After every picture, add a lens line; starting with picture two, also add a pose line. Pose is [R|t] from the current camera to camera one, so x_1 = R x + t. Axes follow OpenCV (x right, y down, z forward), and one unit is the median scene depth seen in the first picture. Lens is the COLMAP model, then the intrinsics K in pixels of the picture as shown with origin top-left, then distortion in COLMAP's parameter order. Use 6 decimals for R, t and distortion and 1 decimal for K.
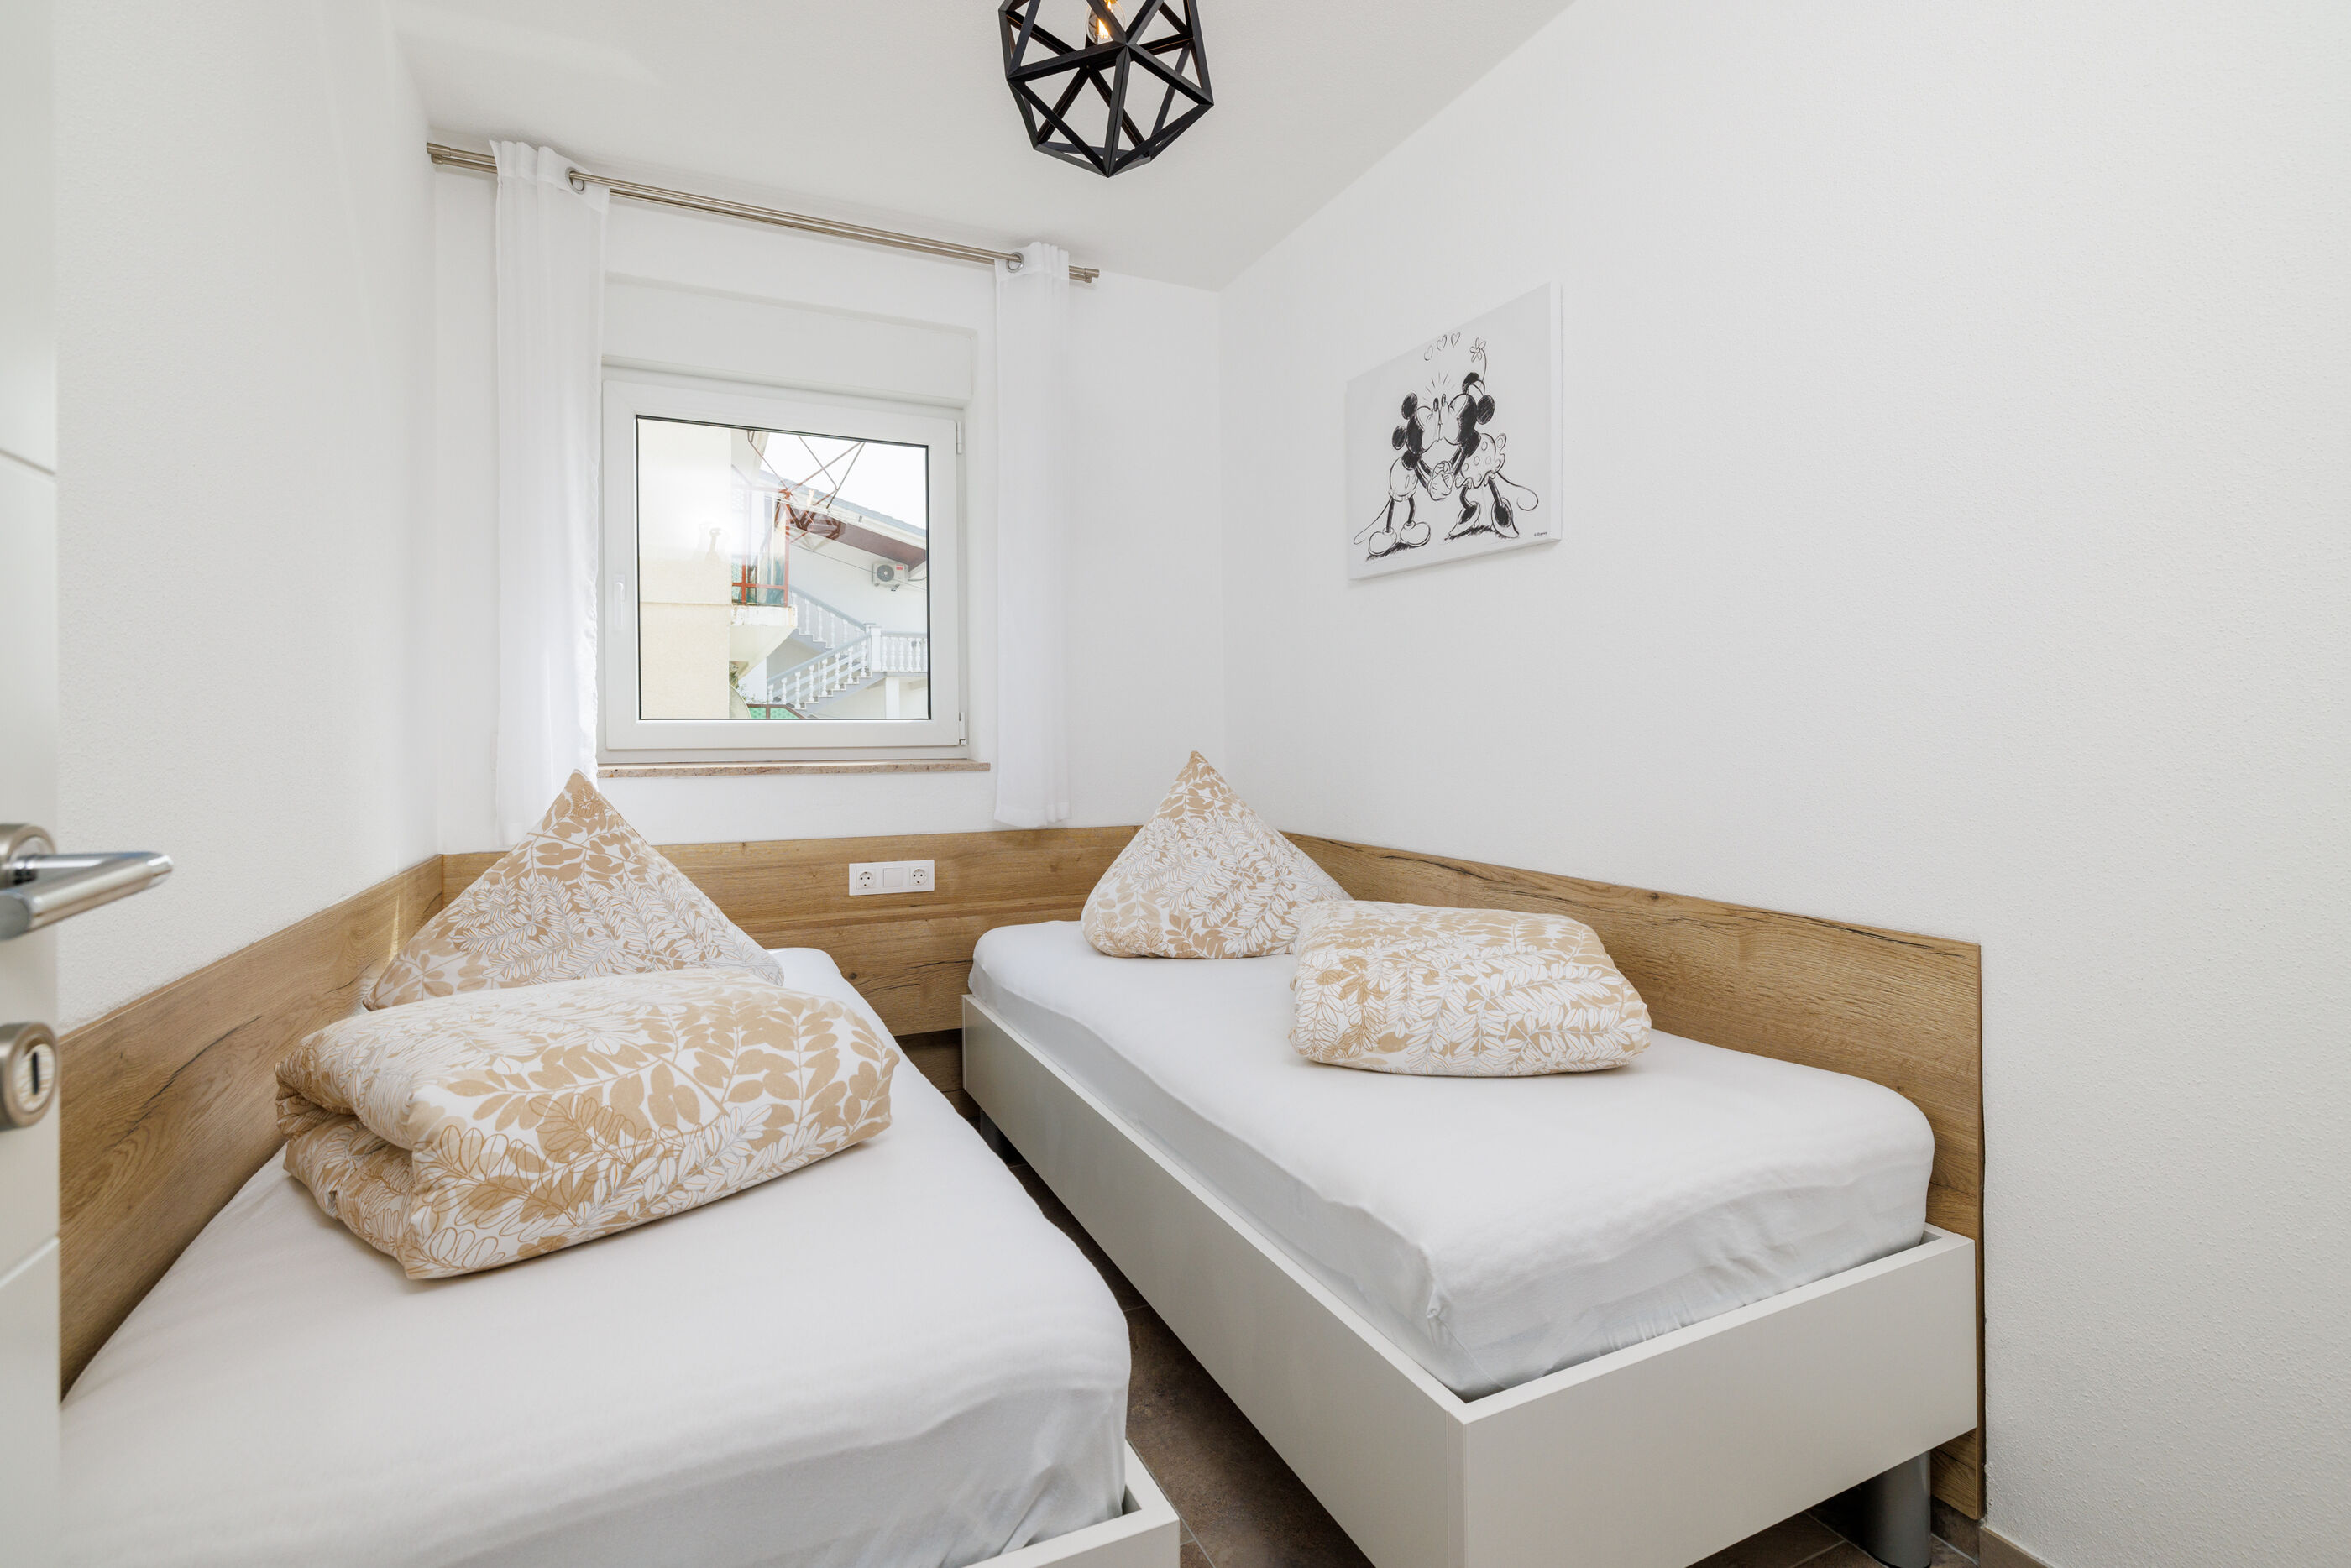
lens RADIAL K [[1093.3, 0, 1193.5], [0, 1093.3, 727.1], [0, 0, 1]] dist [-0.002077, 0.000241]
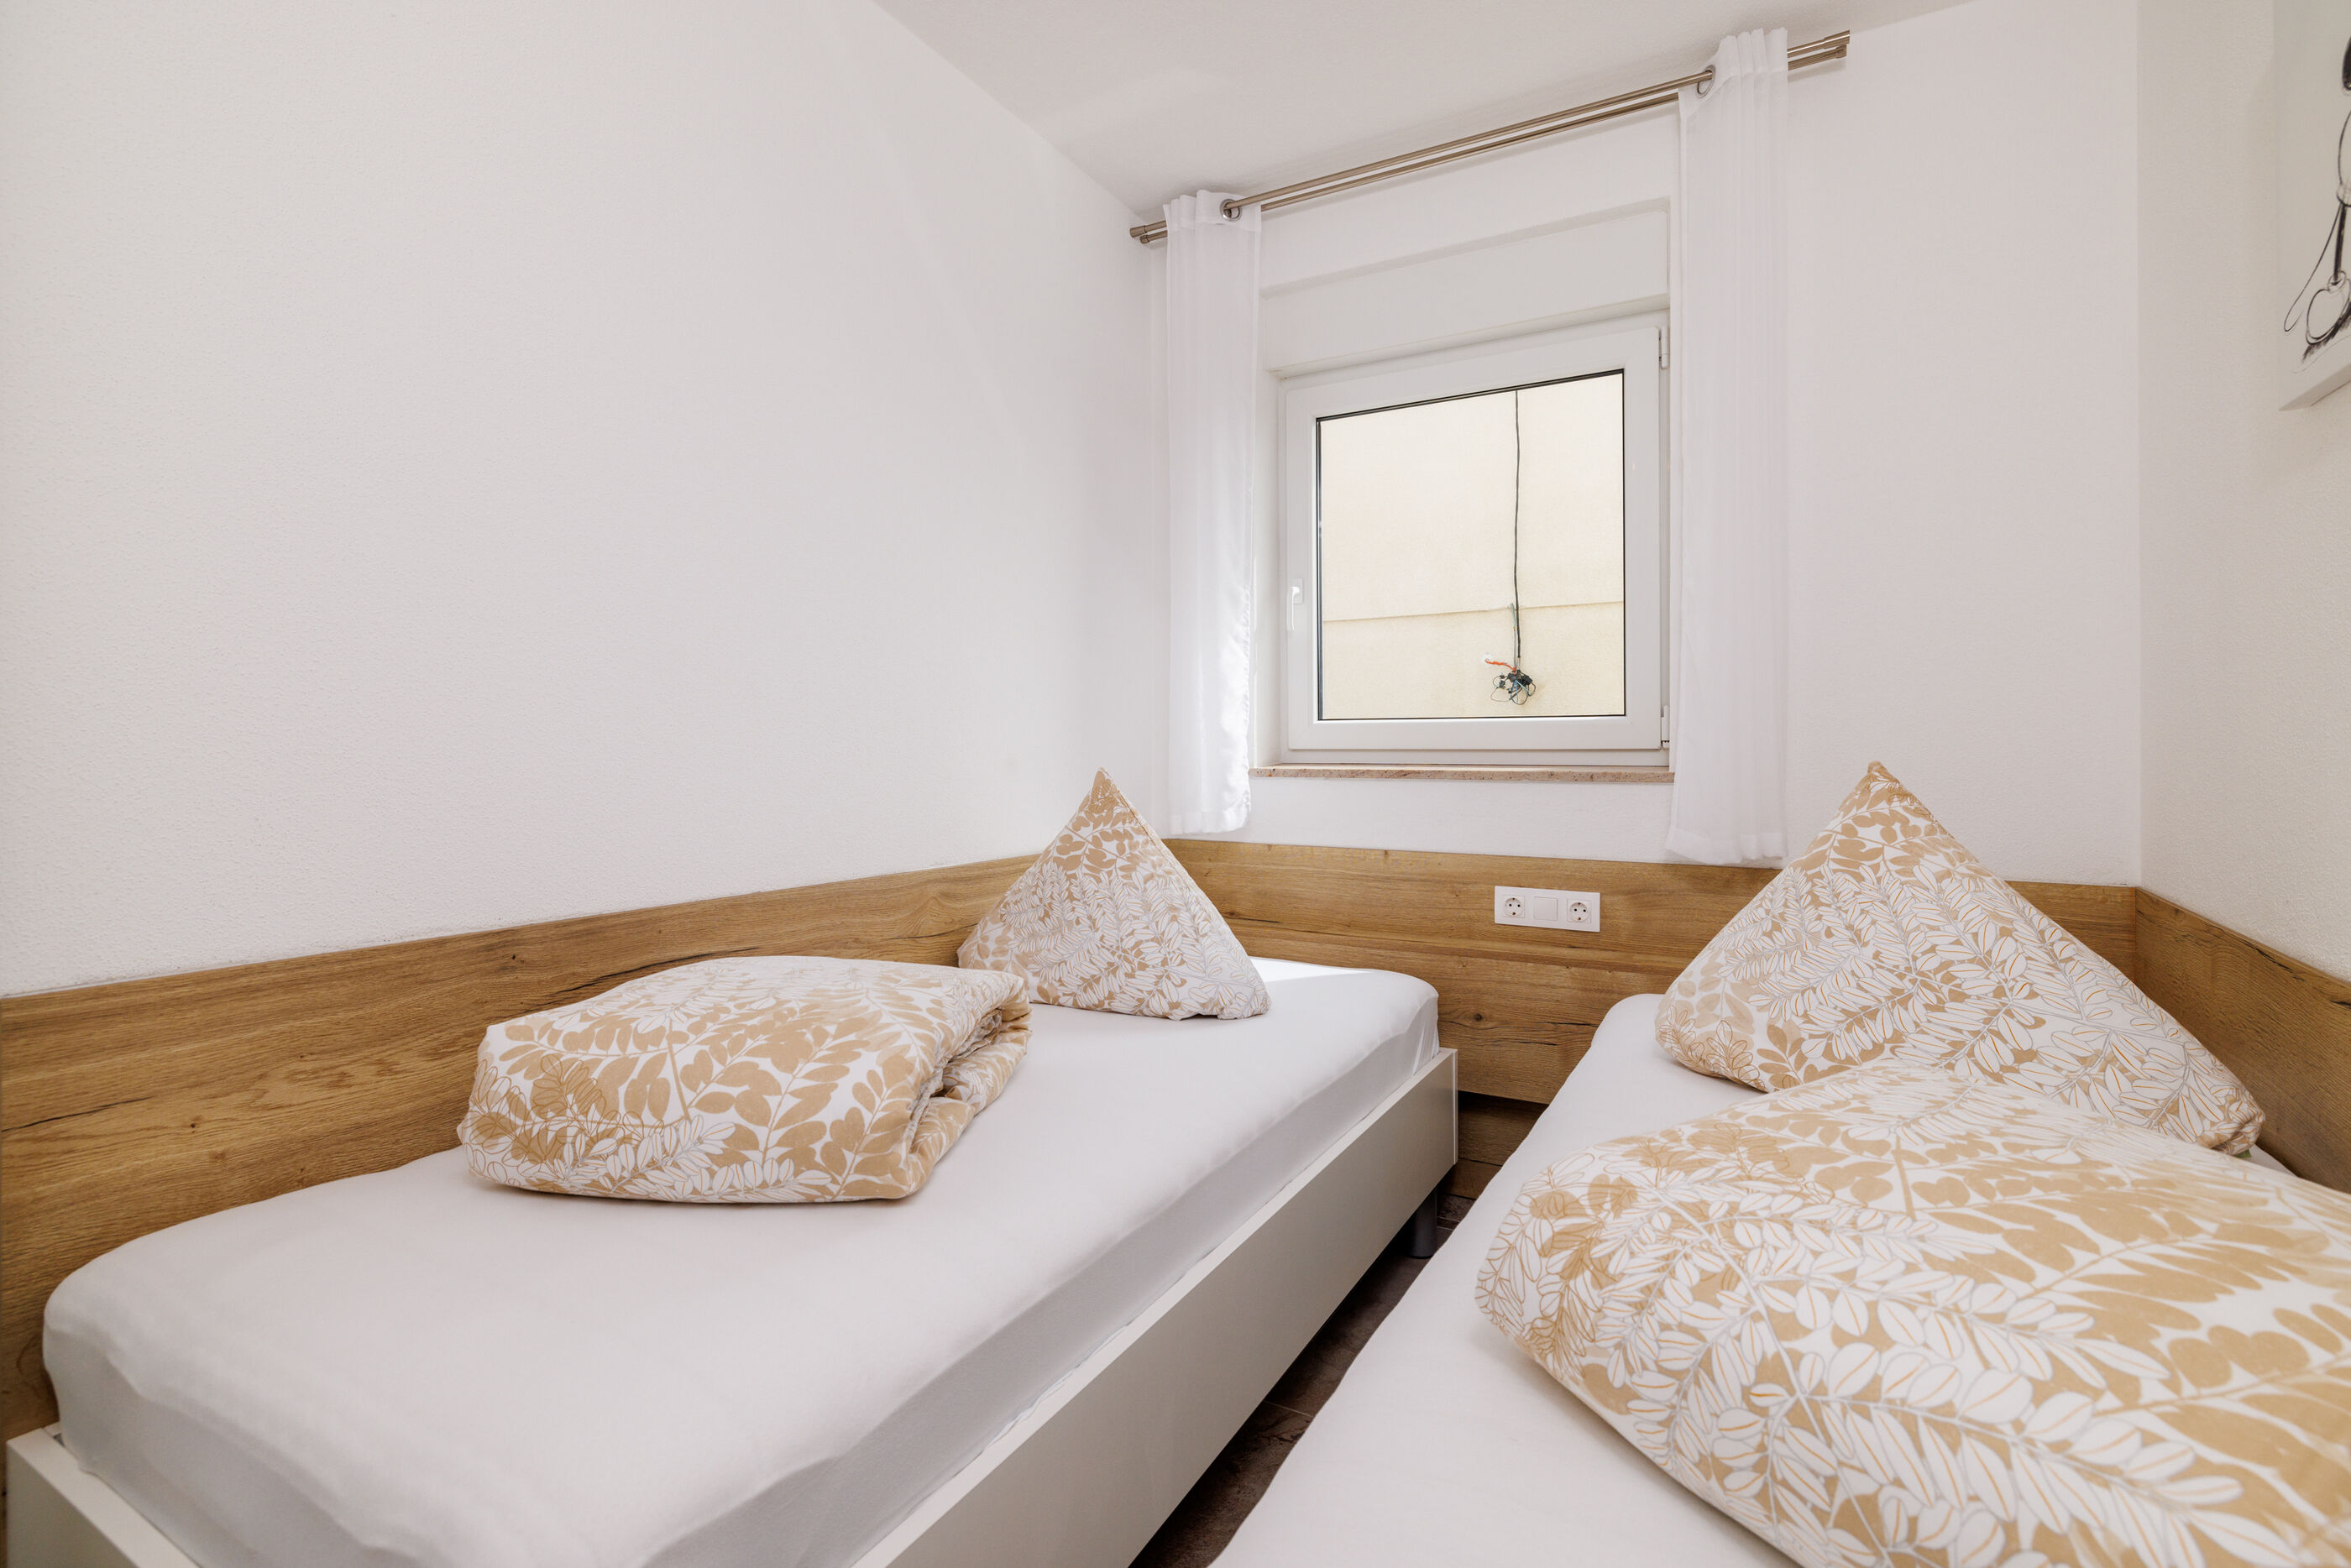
lens RADIAL K [[1093.3, 0, 1213.0], [0, 1093.3, 745.3], [0, 0, 1]] dist [-0.002077, 0.000241]
pose [[0.572120, 0.006402, -0.820145, 0.304154], [0.006449, 0.999903, 0.012304, 0.003499], [0.820145, -0.012329, 0.572023, 0.387428]]
